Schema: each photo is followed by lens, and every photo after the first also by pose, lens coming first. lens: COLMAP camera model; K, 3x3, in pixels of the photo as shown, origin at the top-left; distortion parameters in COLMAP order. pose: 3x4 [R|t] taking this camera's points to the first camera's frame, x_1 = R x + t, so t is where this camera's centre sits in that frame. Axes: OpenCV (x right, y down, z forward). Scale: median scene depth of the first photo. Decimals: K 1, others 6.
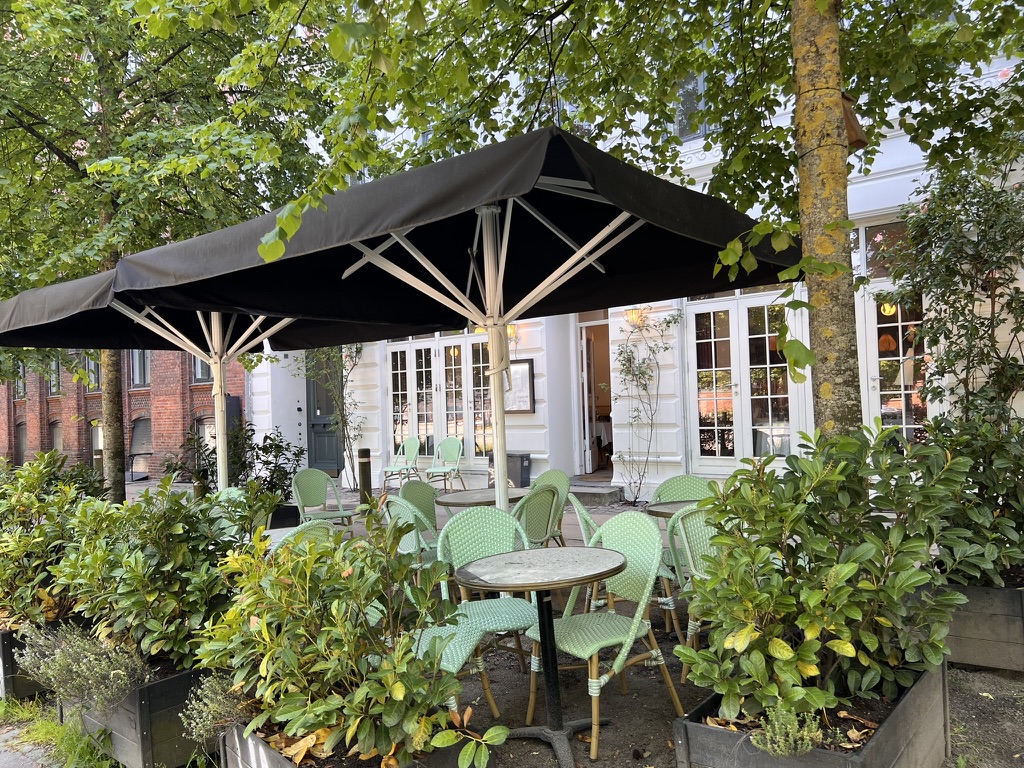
lens RADIAL K [[772.7, 0, 511.7], [0, 772.7, 384.0], [0, 0, 1]] dist [0.055803, -0.060996]
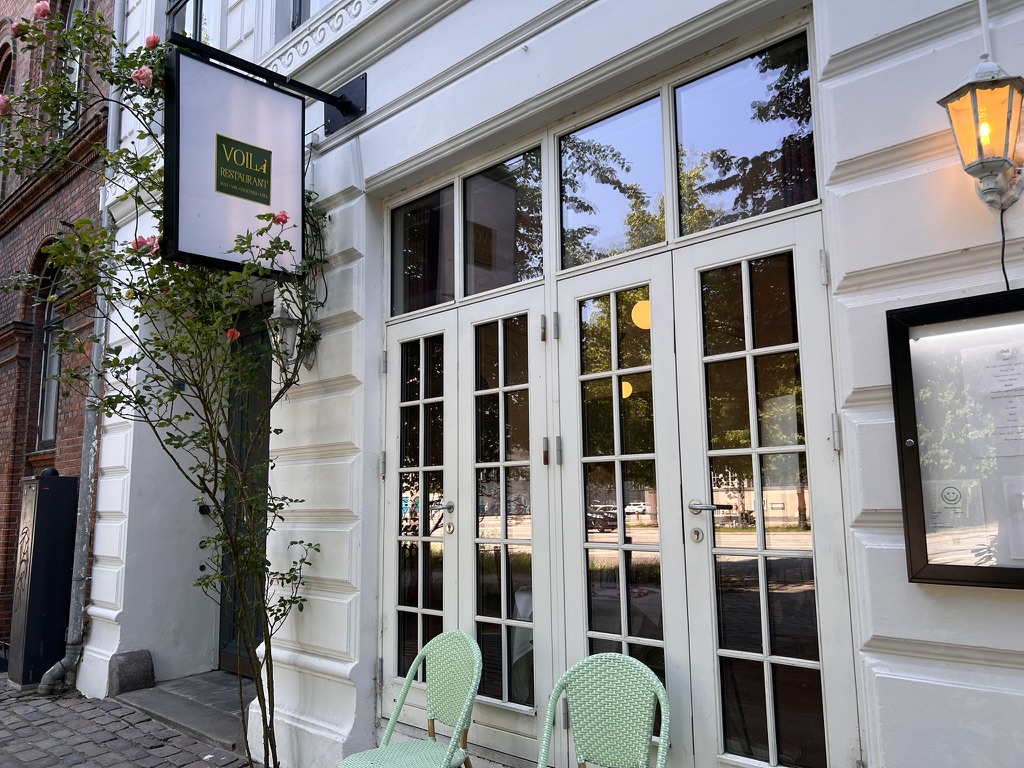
lens RADIAL K [[772.7, 0, 510.6], [0, 772.7, 386.1], [0, 0, 1]] dist [0.055803, -0.060996]
pose [[0.996310, 0.008468, -0.085413, -0.082201], [-0.018911, 0.992324, -0.122209, 0.015200], [0.083722, 0.123374, 0.988822, 0.687510]]
